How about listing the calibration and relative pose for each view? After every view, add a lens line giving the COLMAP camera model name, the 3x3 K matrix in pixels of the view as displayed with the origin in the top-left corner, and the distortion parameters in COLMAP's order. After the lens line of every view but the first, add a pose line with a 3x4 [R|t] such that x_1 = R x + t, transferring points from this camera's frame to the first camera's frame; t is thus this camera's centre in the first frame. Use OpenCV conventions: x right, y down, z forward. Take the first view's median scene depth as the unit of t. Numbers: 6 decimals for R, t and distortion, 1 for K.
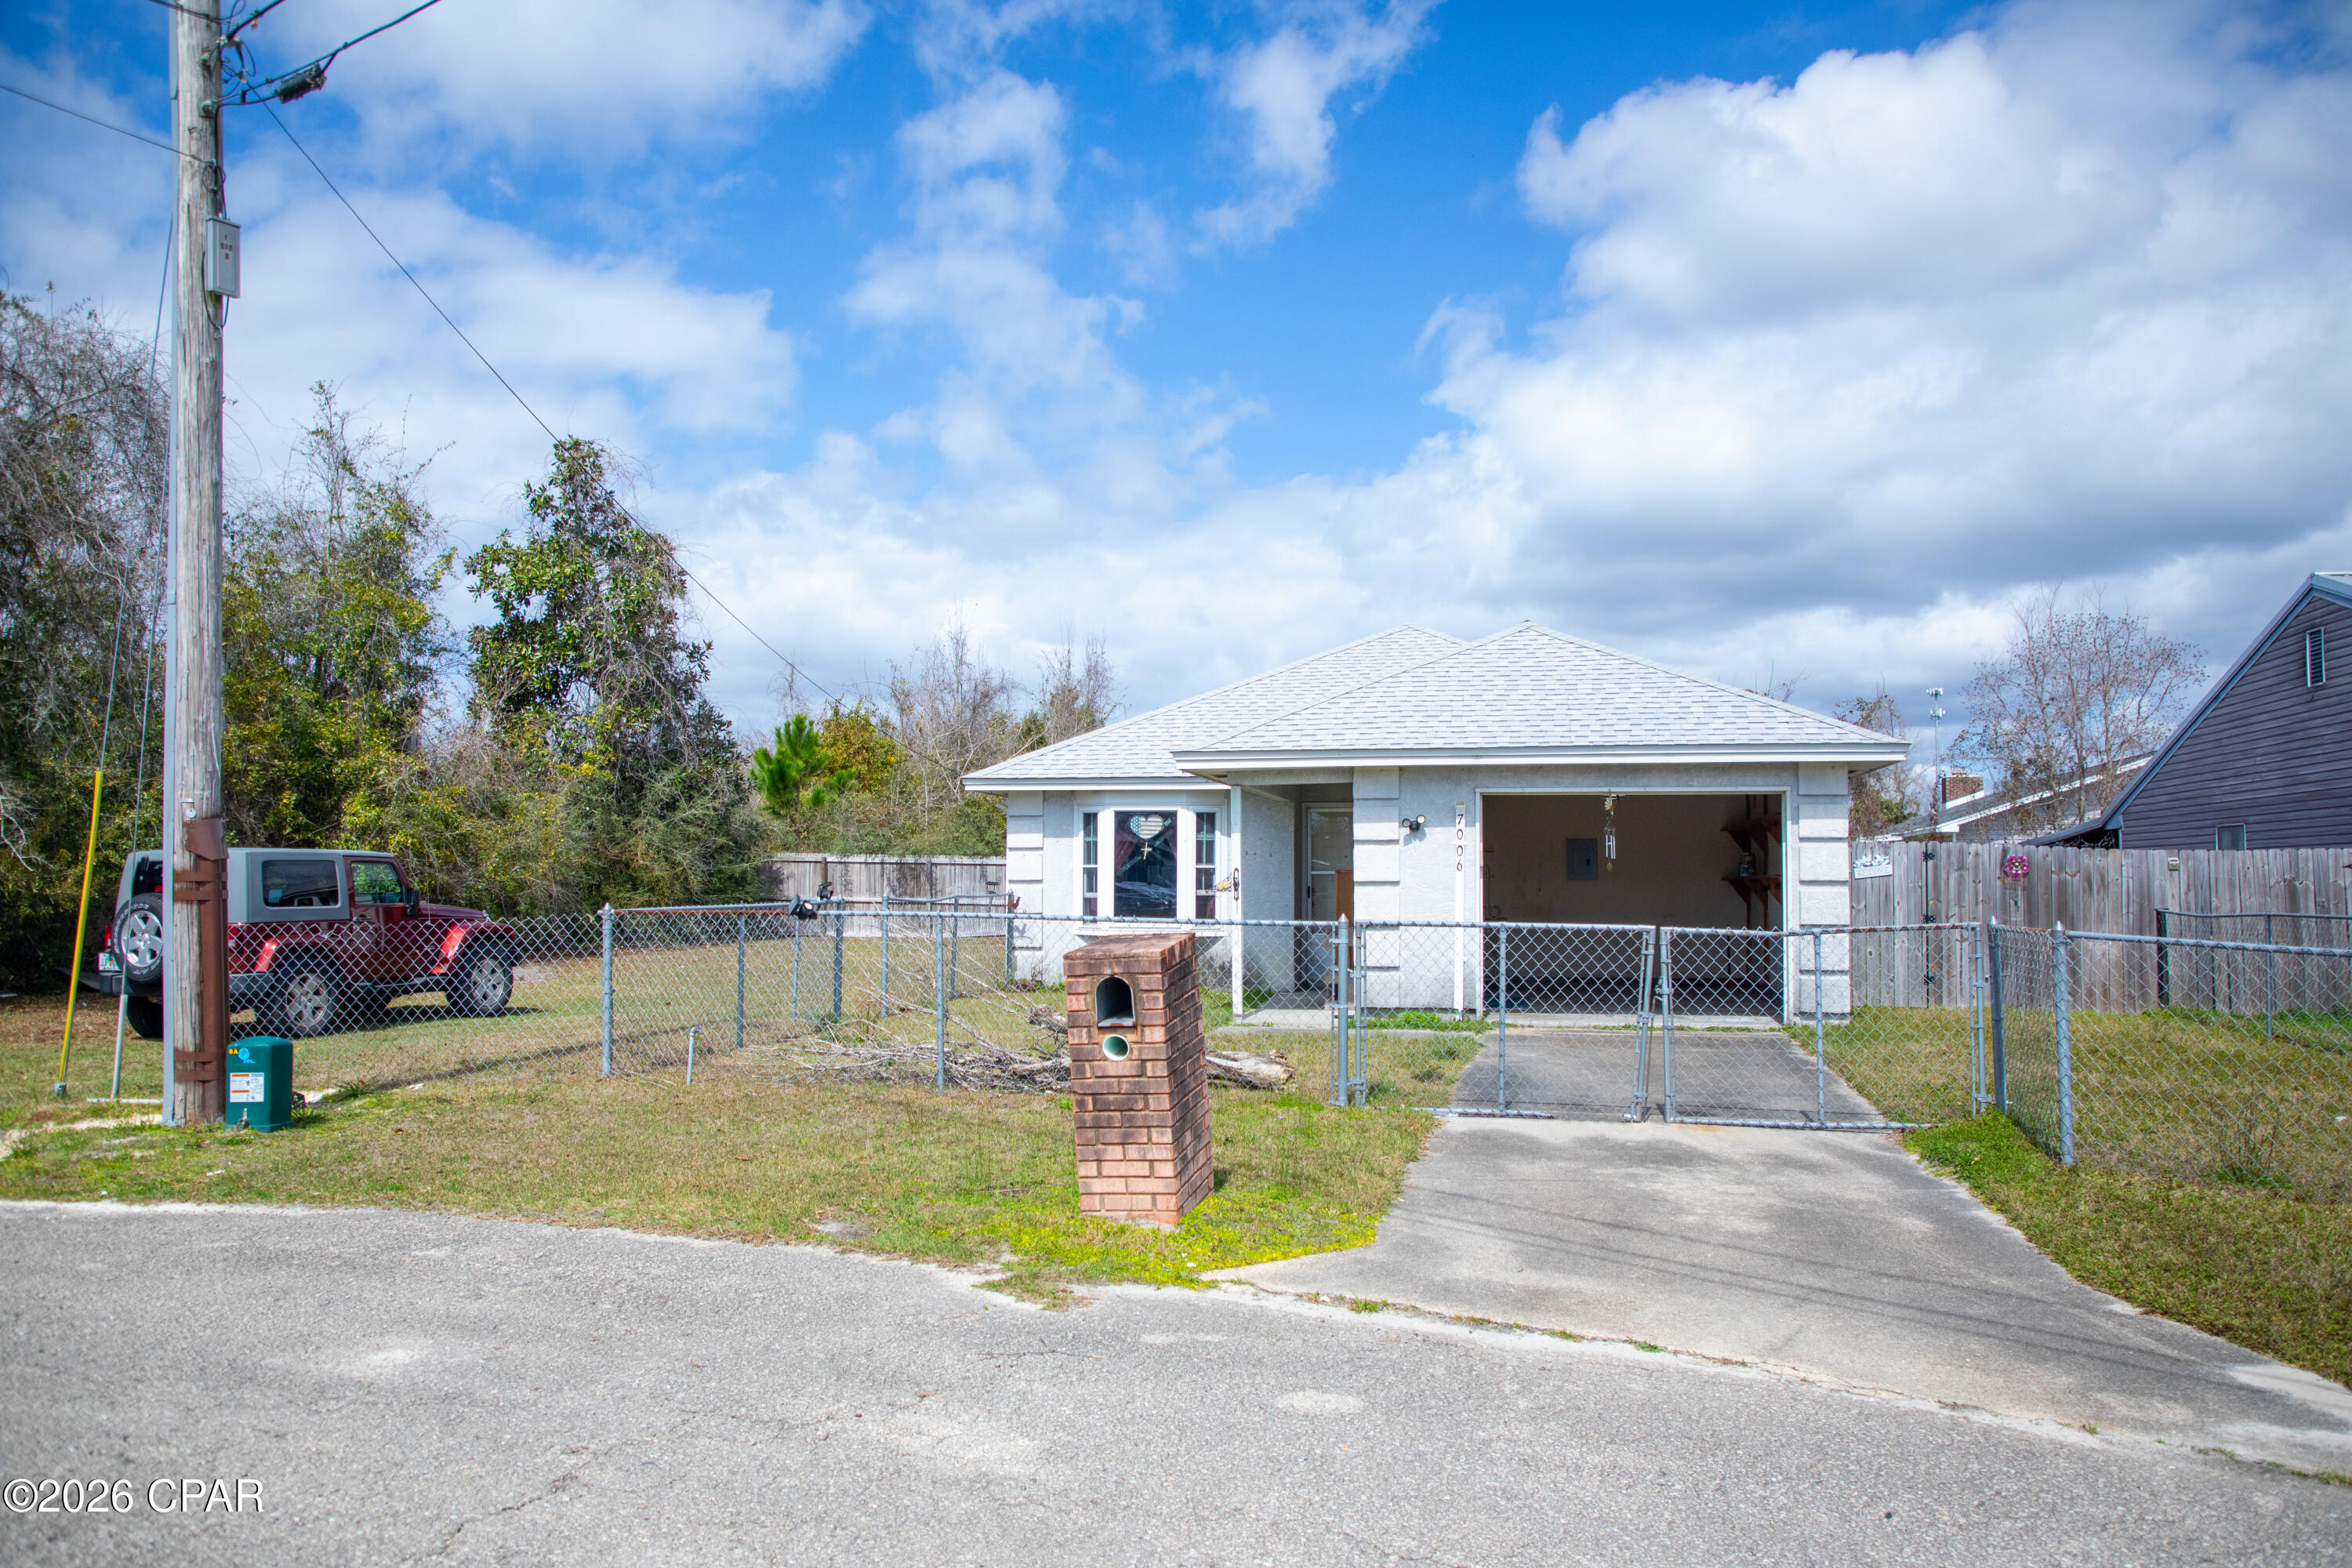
lens RADIAL K [[1740.9, 0, 1189.4], [0, 1740.9, 795.2], [0, 0, 1]] dist [-0.042429, 0.030615]
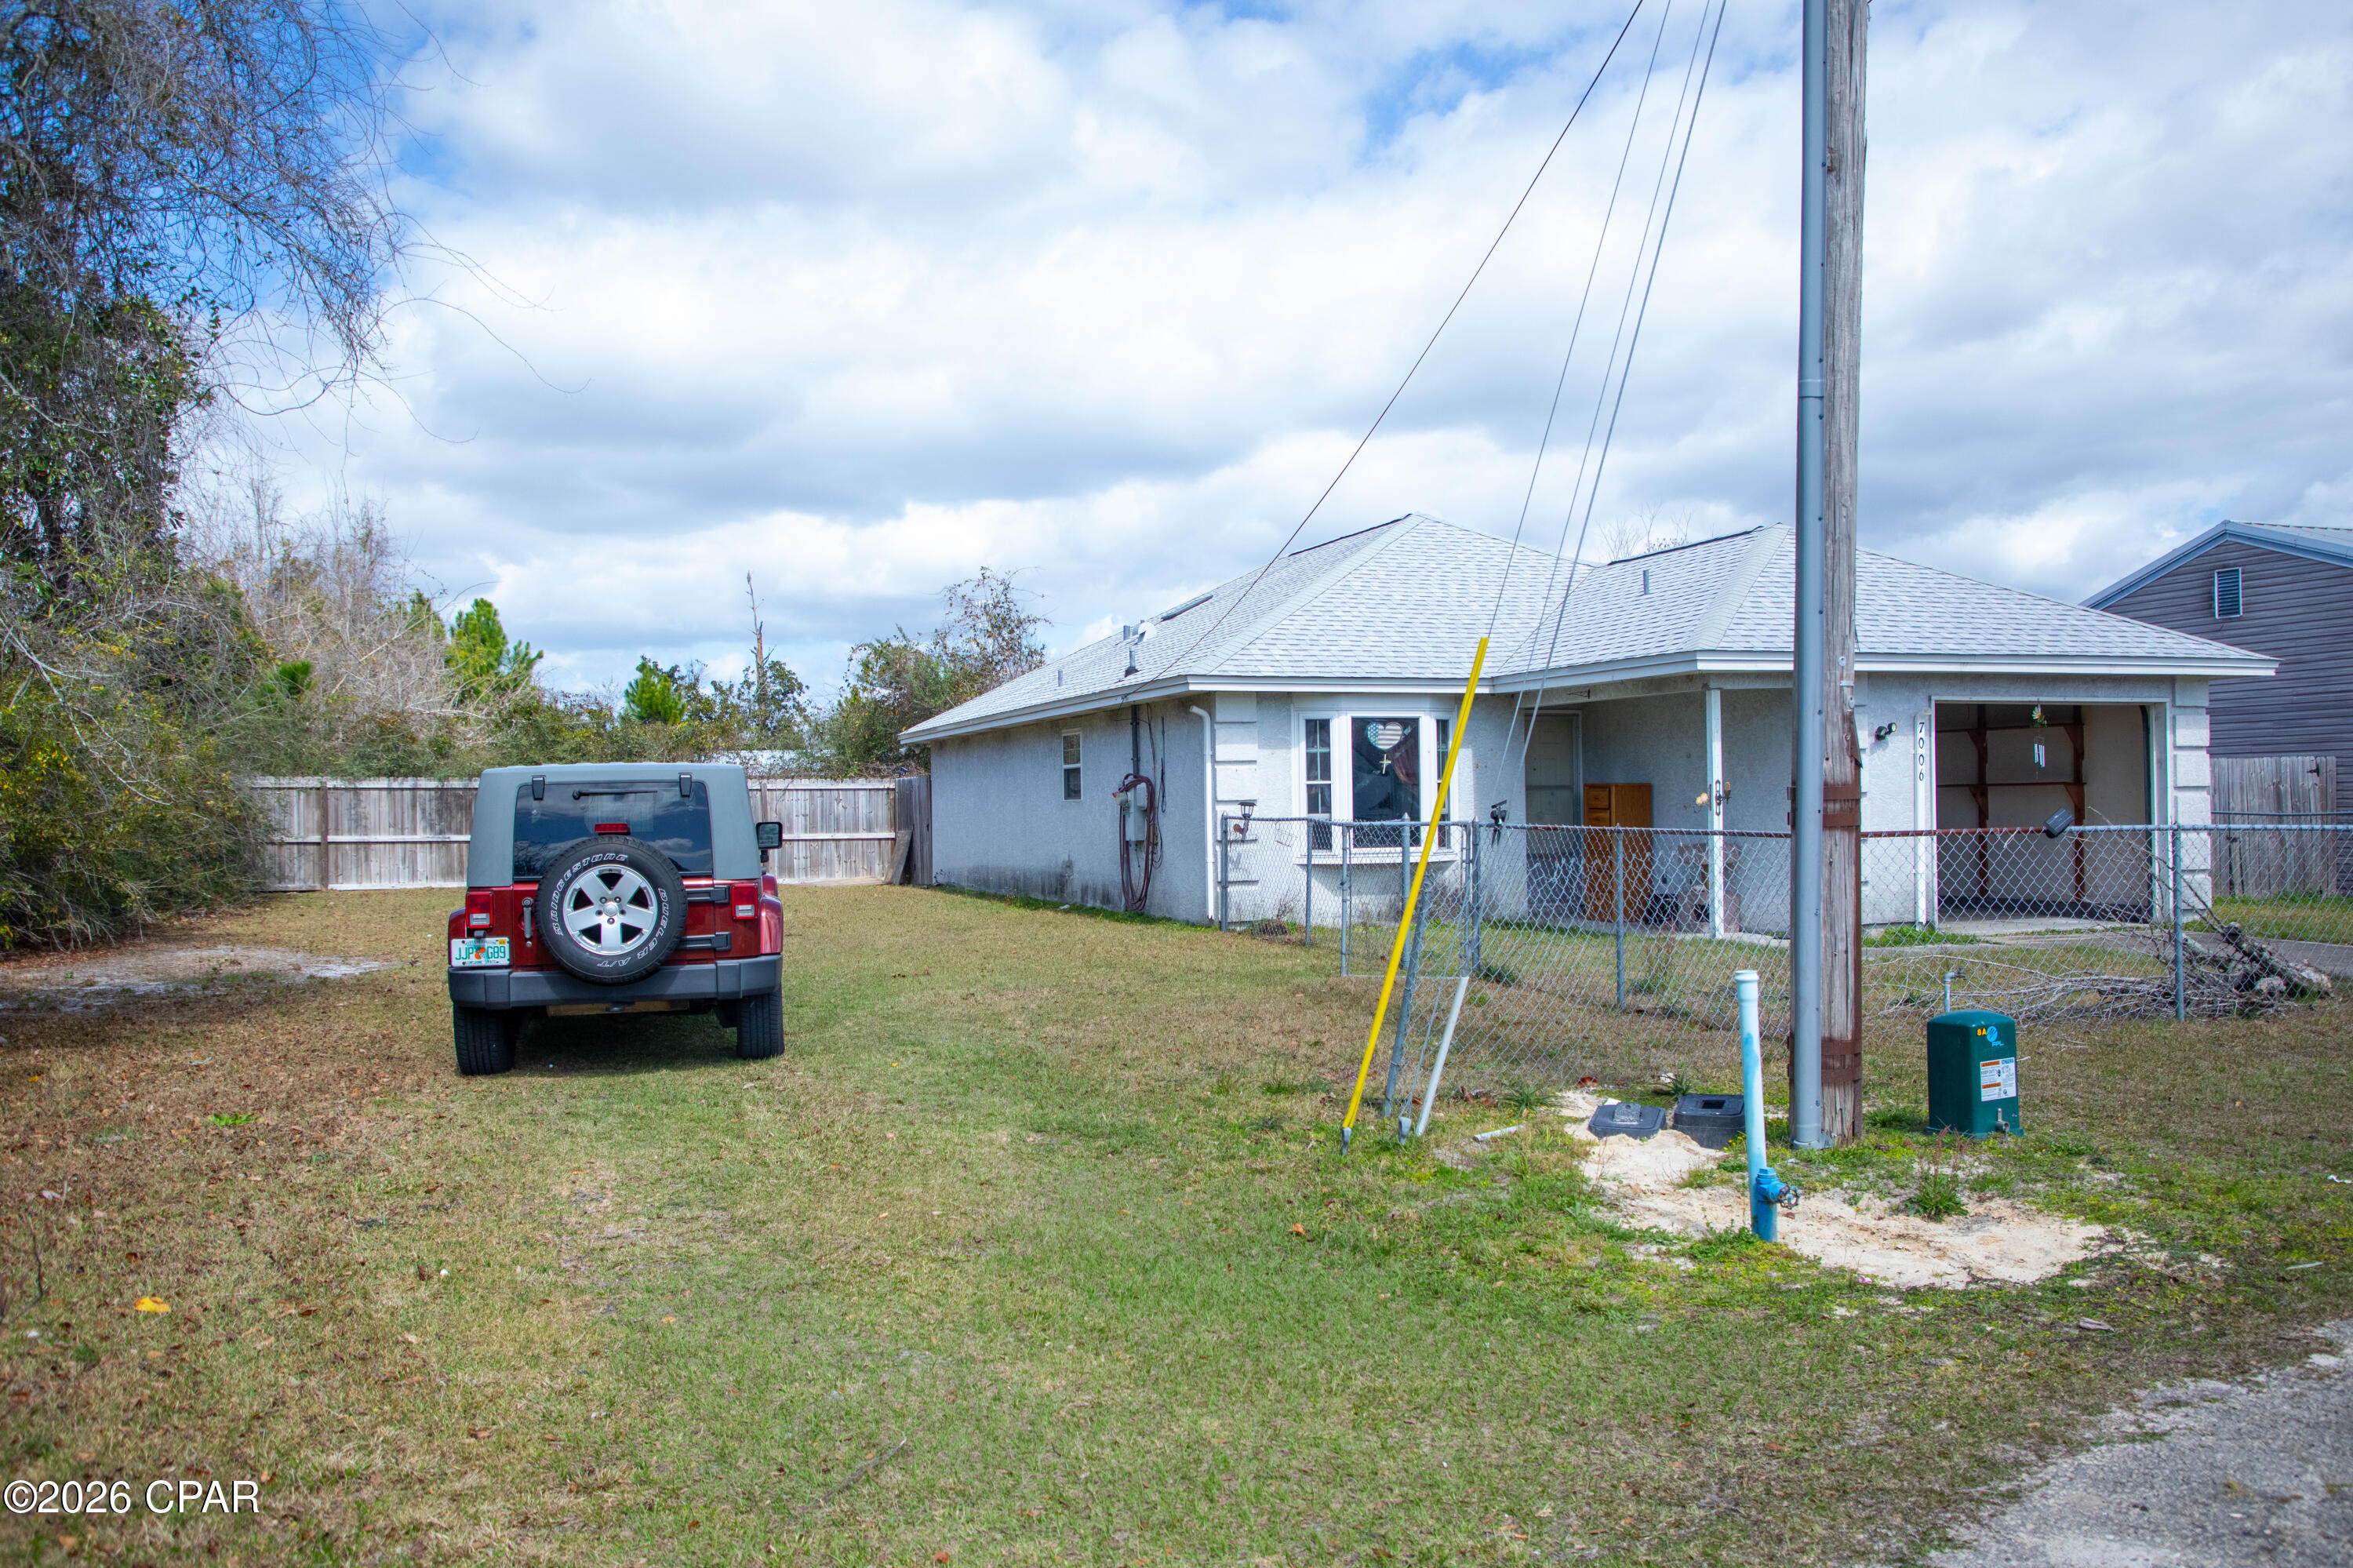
lens RADIAL K [[1940.1, 0, 1168.9], [0, 1940.1, 802.0], [0, 0, 1]] dist [-0.013804, -0.003161]
pose [[0.850612, -0.014499, 0.525594, -0.686355], [-0.009737, 0.999014, 0.043318, 0.011452], [-0.525703, -0.041964, 0.849632, 0.268631]]
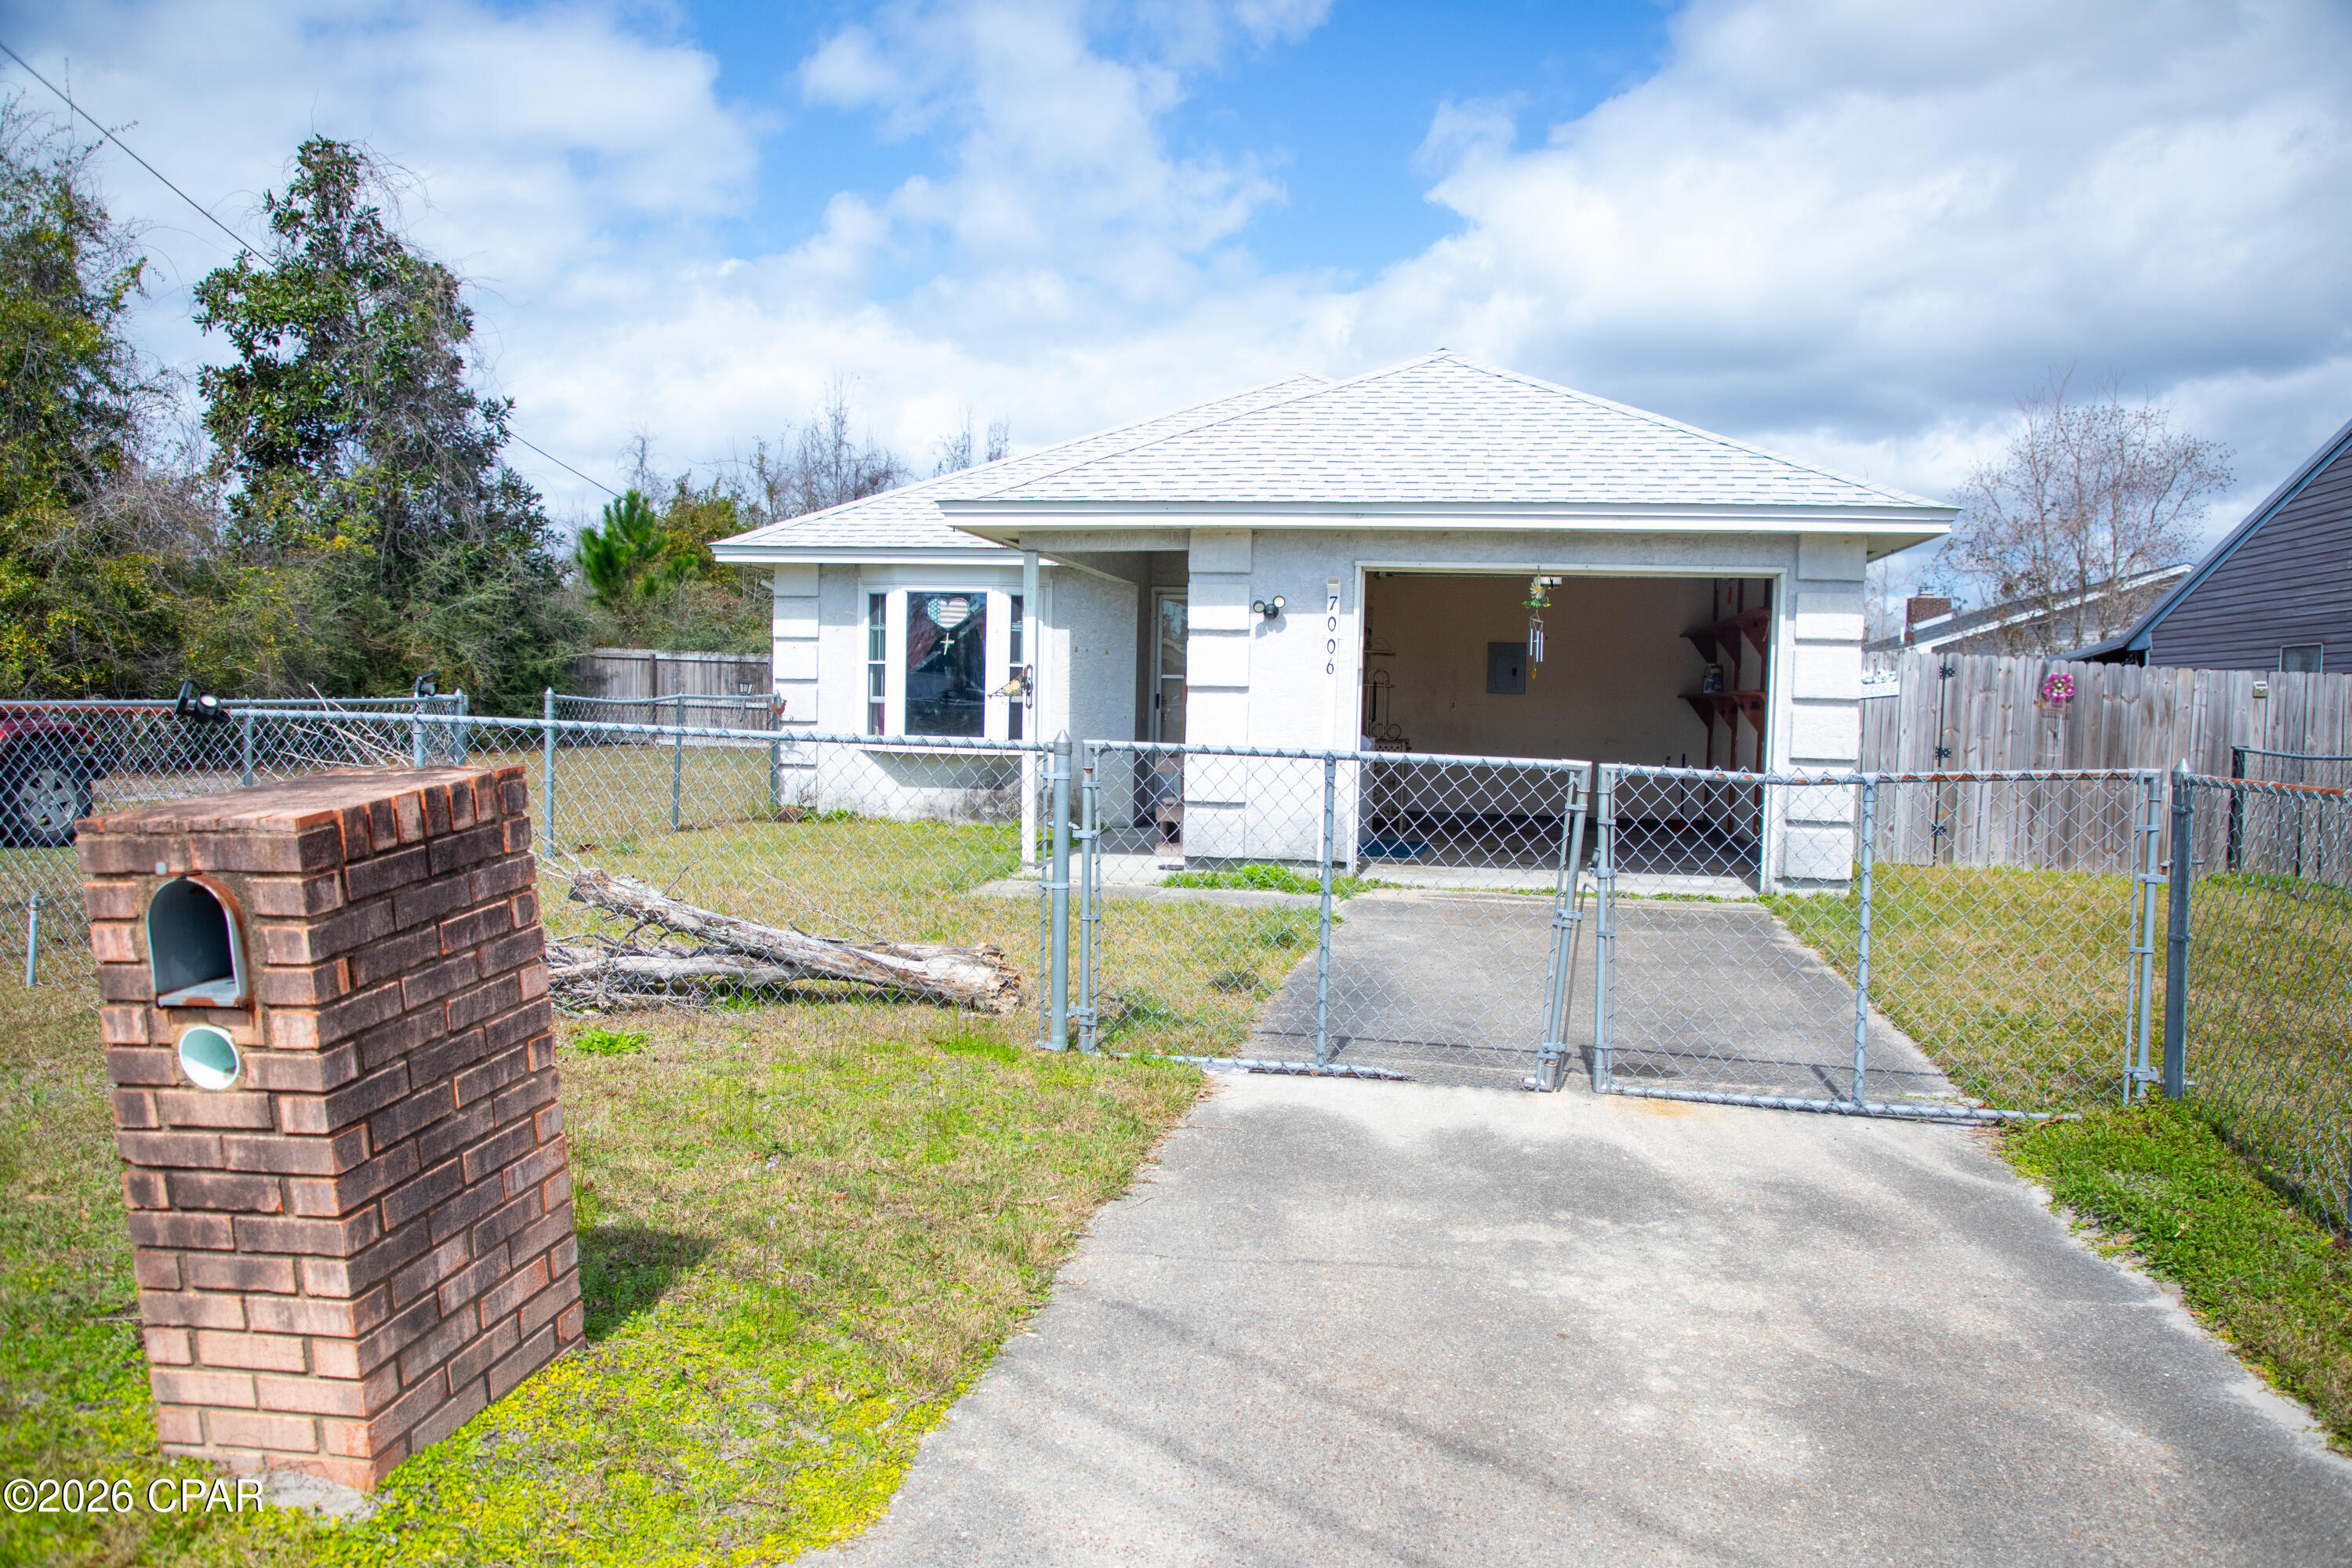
lens RADIAL K [[1740.9, 0, 1198.9], [0, 1740.9, 793.1], [0, 0, 1]] dist [-0.042429, 0.030615]
pose [[0.999105, 0.018467, 0.038050, 0.065560], [-0.022372, 0.994231, 0.104898, 0.015796], [-0.035893, -0.105655, 0.993755, 0.242070]]
